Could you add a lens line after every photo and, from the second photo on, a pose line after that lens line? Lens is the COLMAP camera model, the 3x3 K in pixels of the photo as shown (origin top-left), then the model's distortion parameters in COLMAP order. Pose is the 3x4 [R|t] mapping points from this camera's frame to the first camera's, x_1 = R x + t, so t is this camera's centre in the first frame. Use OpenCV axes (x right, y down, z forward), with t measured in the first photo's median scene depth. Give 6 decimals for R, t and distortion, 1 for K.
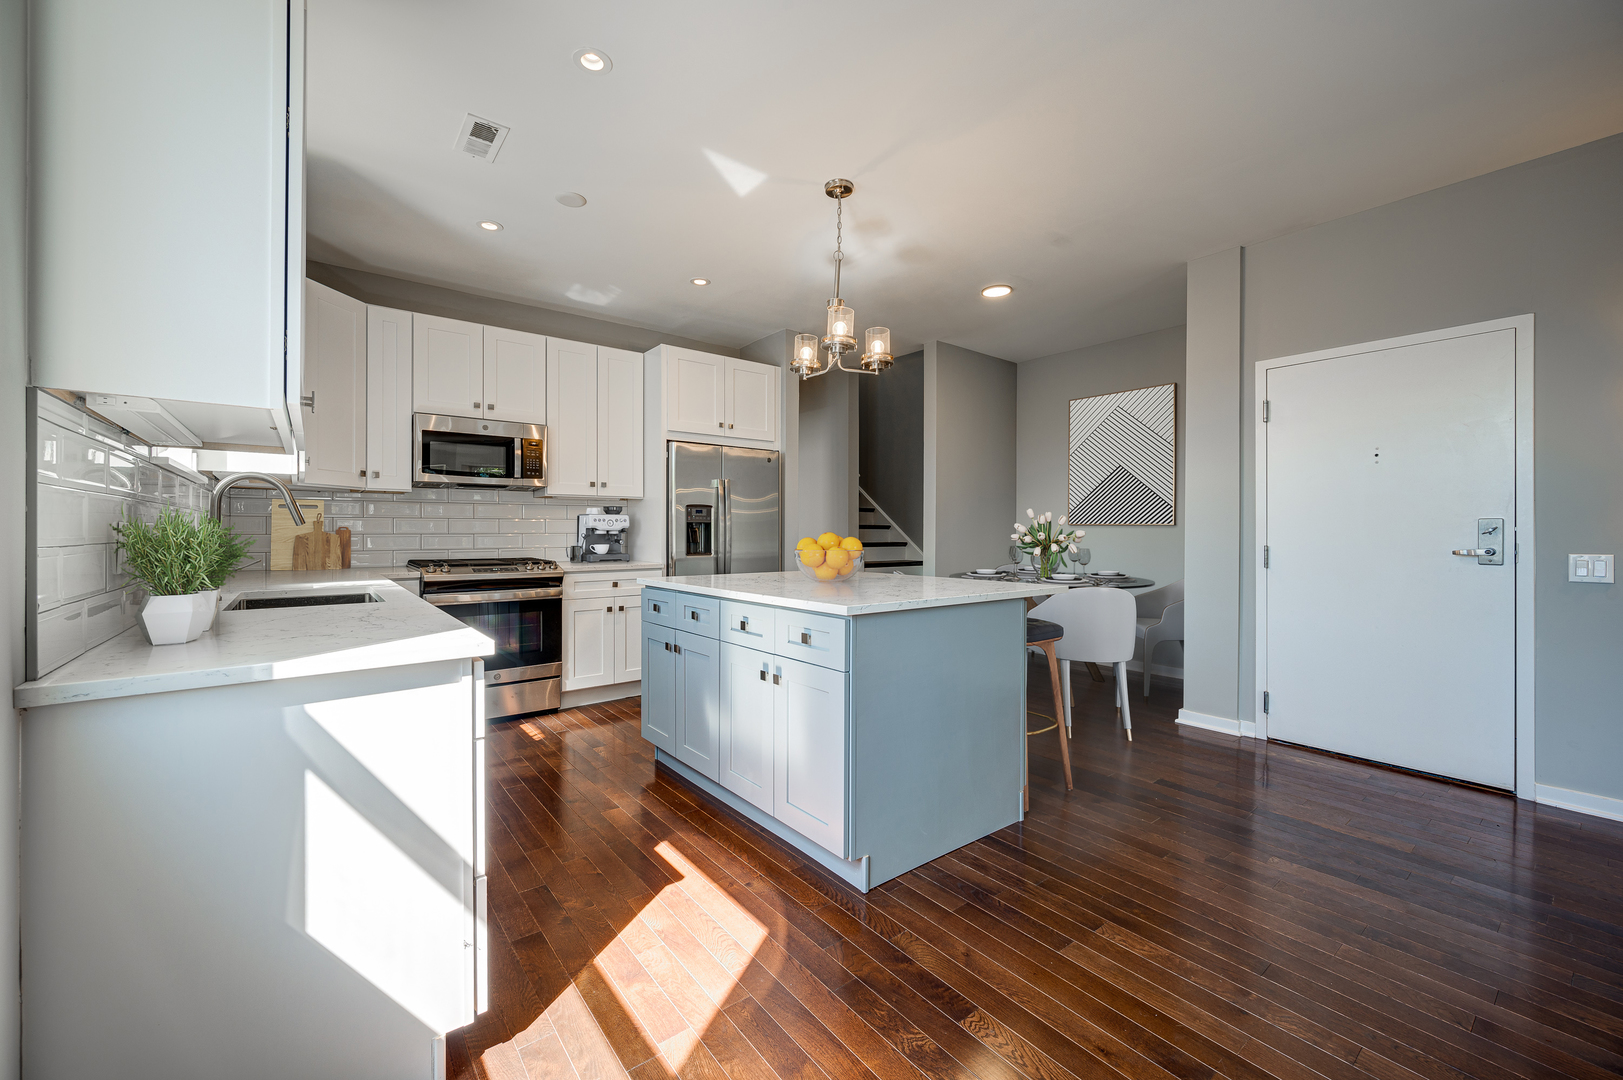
lens RADIAL K [[646.7, 0, 825.9], [0, 646.7, 533.6], [0, 0, 1]] dist [0.000009, -0.000142]
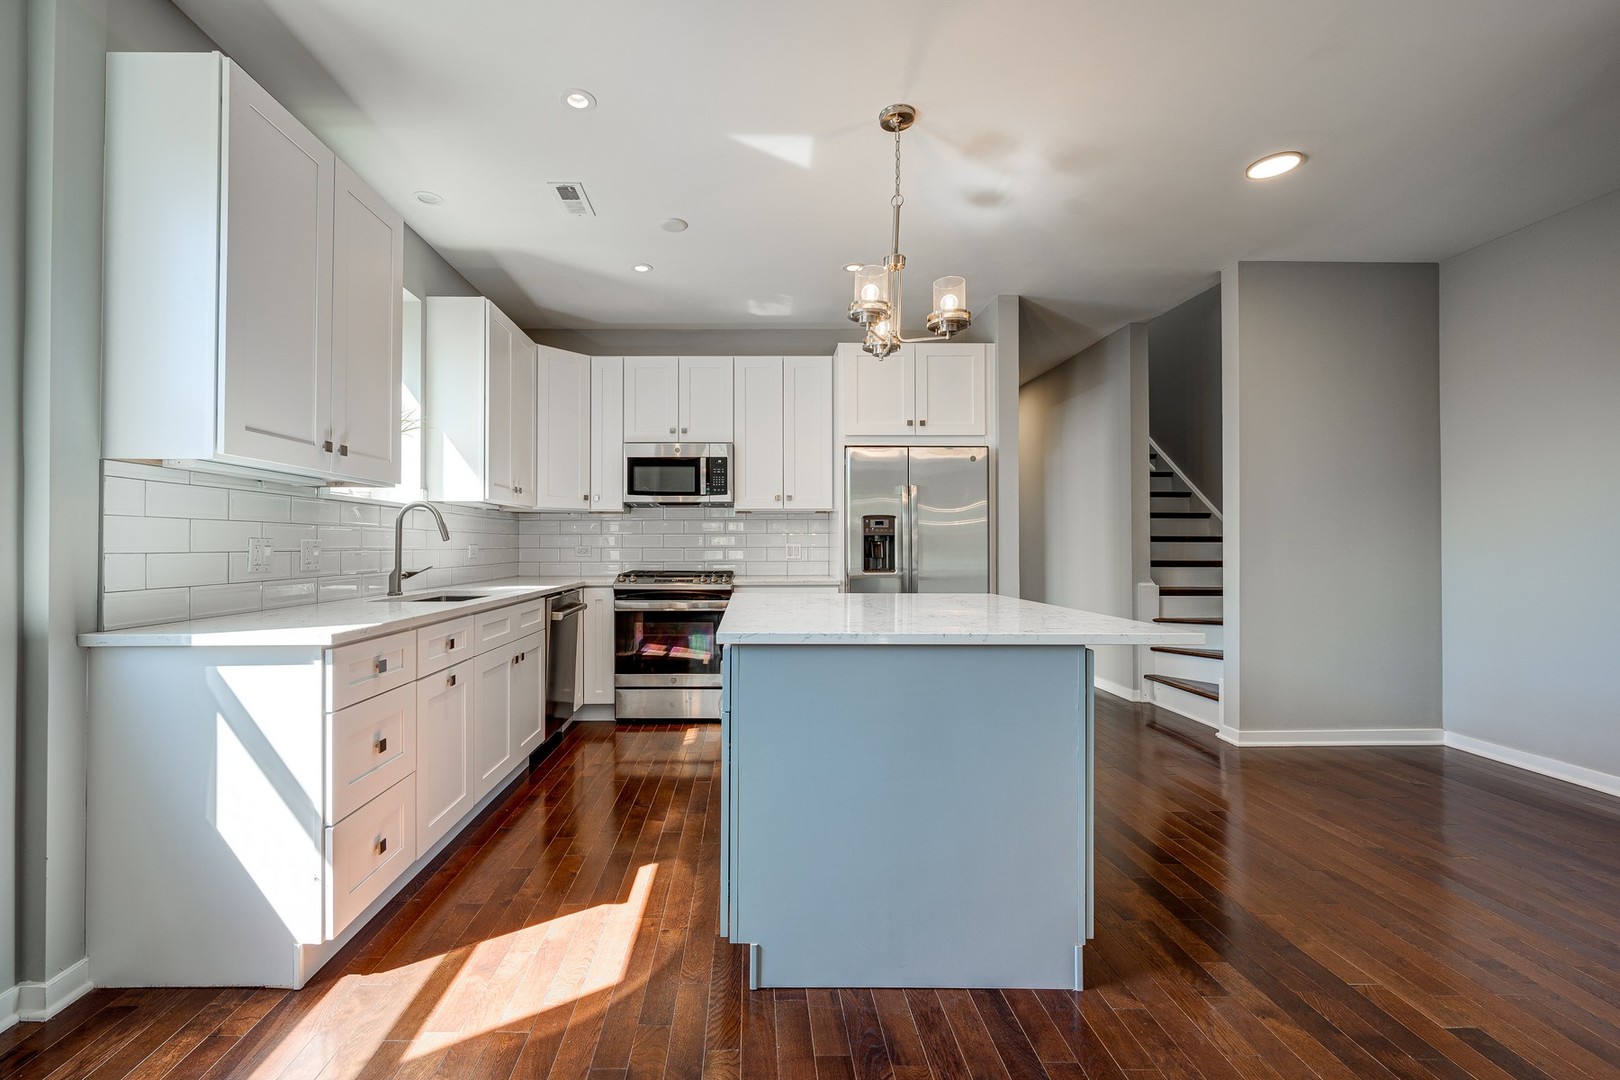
lens RADIAL K [[706.9, 0, 753.5], [0, 706.9, 537.2], [0, 0, 1]] dist [0.002065, 0.000278]
pose [[0.779474, -0.009134, -0.626368, 0.346139], [-0.001462, 0.999864, -0.016400, 0.001867], [0.626433, 0.013699, 0.779355, 0.167840]]
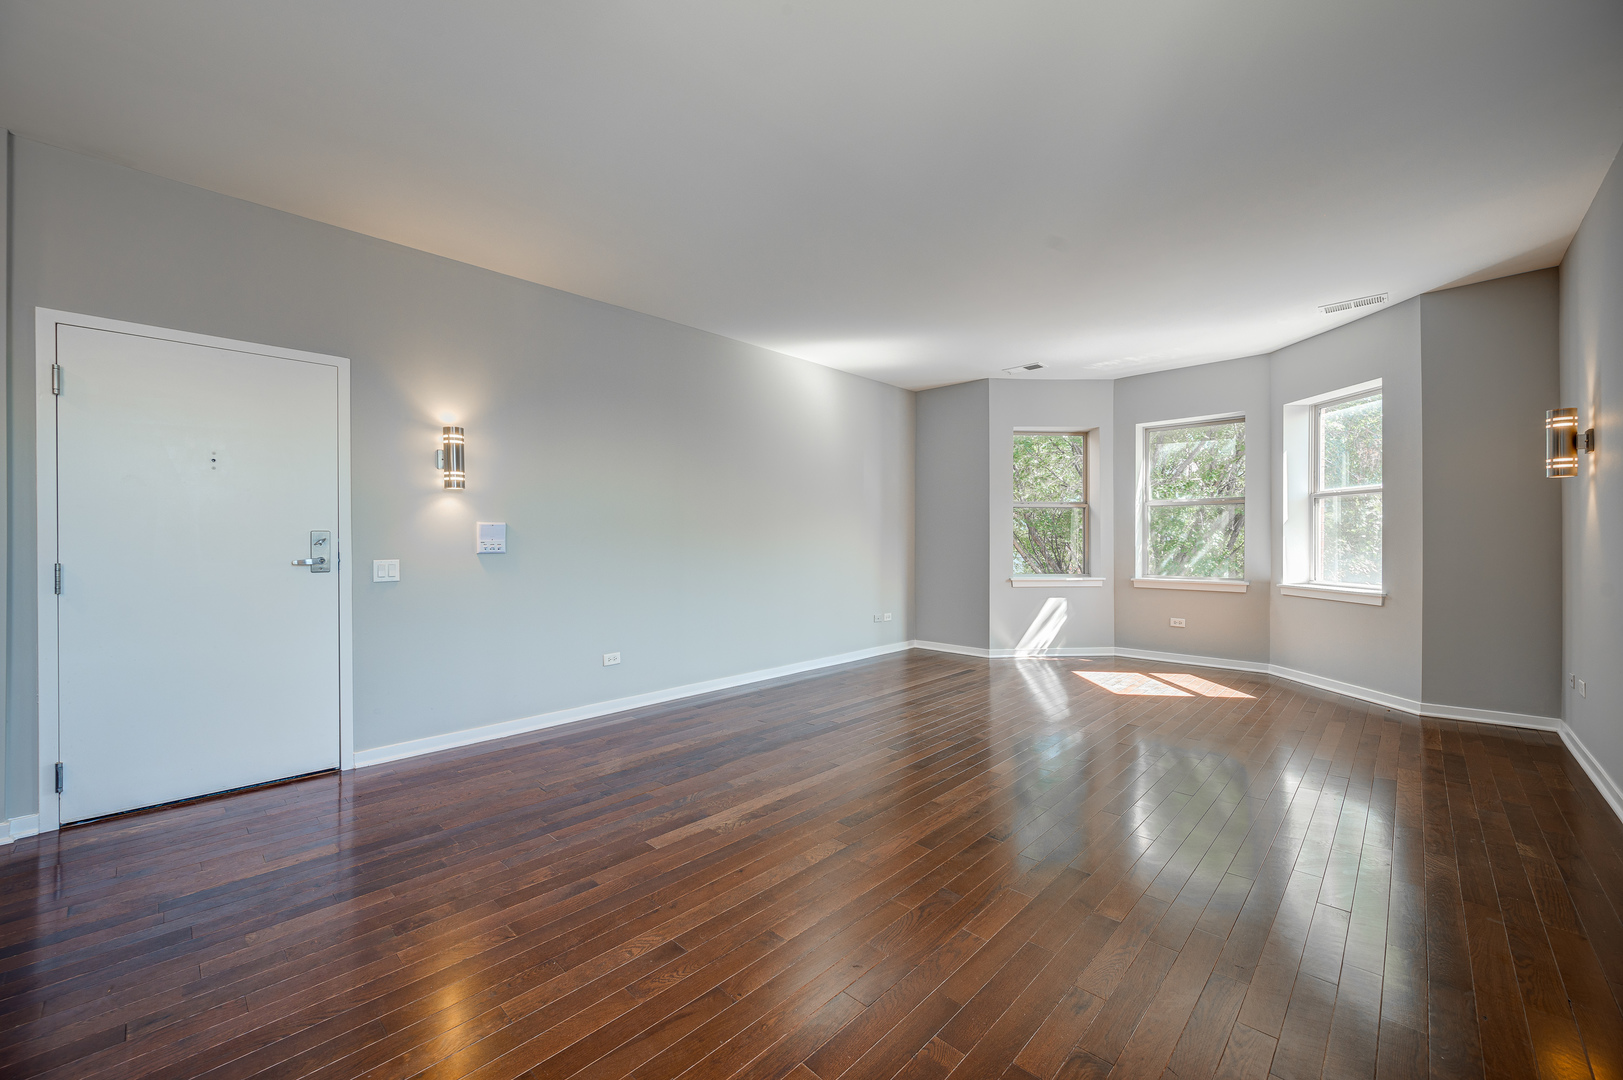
lens RADIAL K [[634.4, 0, 804.2], [0, 634.4, 539.5], [0, 0, 1]] dist [-0.000765, 0.000009]
pose [[-0.114860, -0.001658, 0.993380, -0.127755], [0.009149, 0.999954, 0.002727, -0.003033], [-0.993340, 0.009401, -0.114840, 0.242313]]
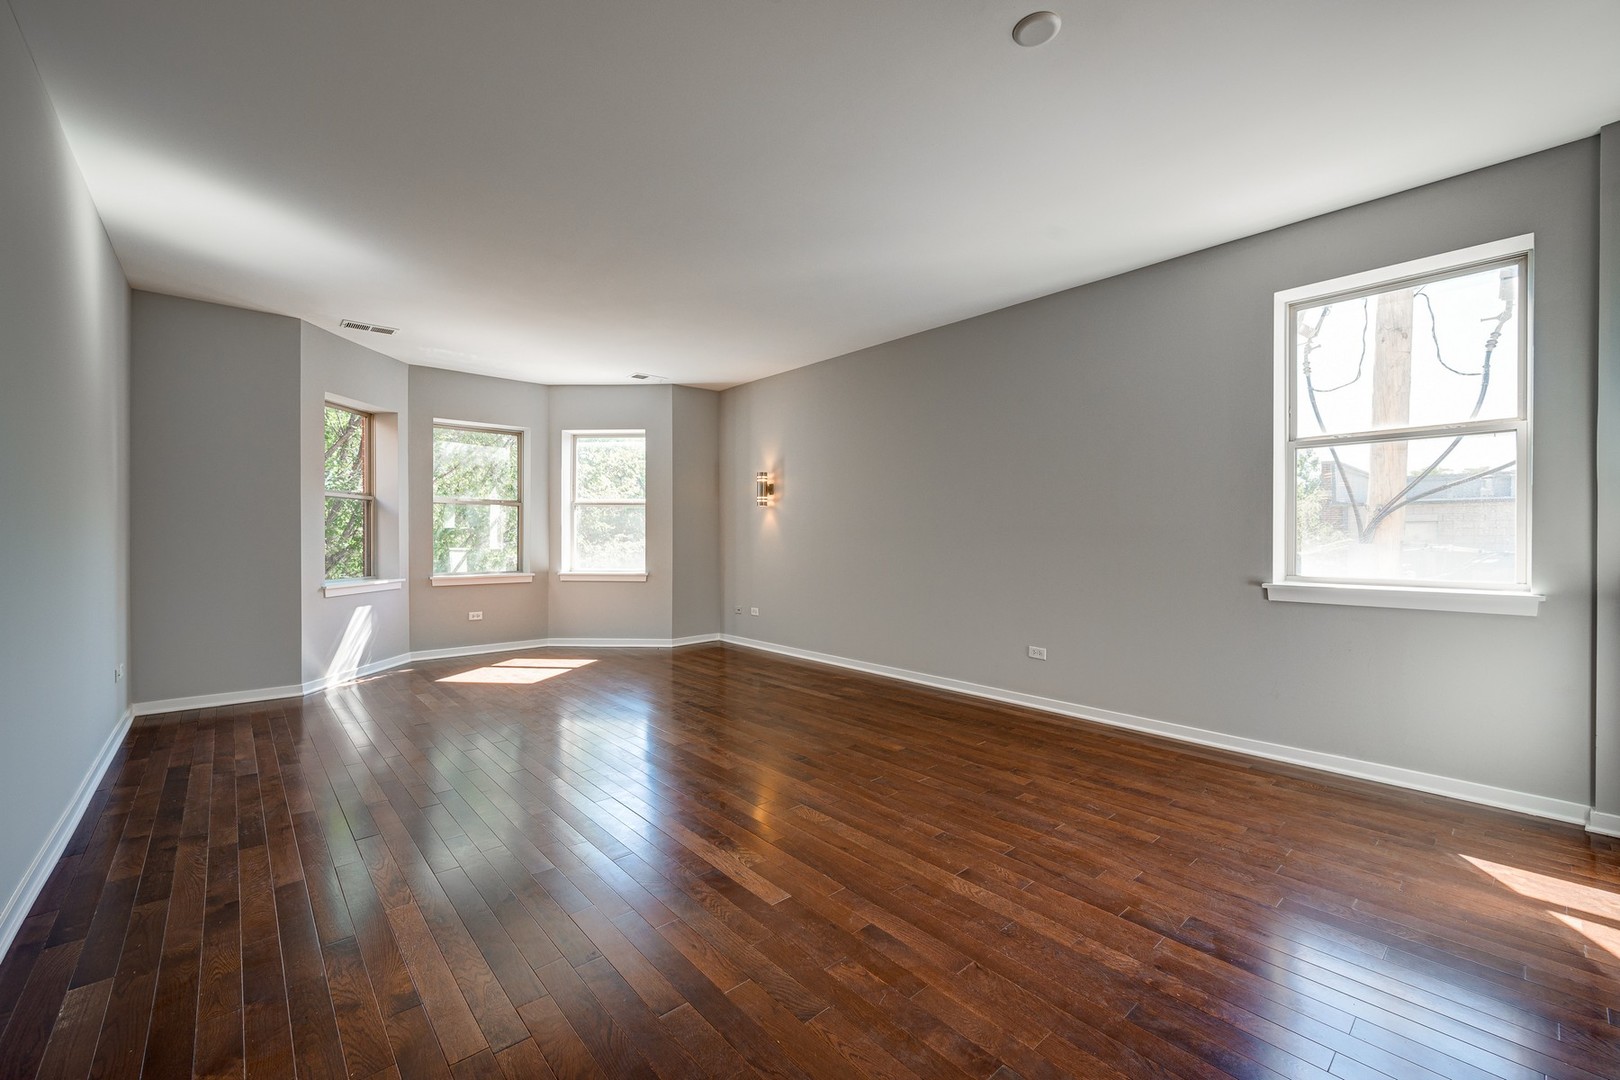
lens RADIAL K [[650.6, 0, 810.0], [0, 650.6, 540.0], [0, 0, 1]] dist [-0.000750, -0.000017]
pose [[-0.999254, -0.002464, -0.038547, 0.547430], [-0.002908, 0.999930, 0.011483, -0.005107], [0.038516, 0.011587, -0.999191, 0.894432]]
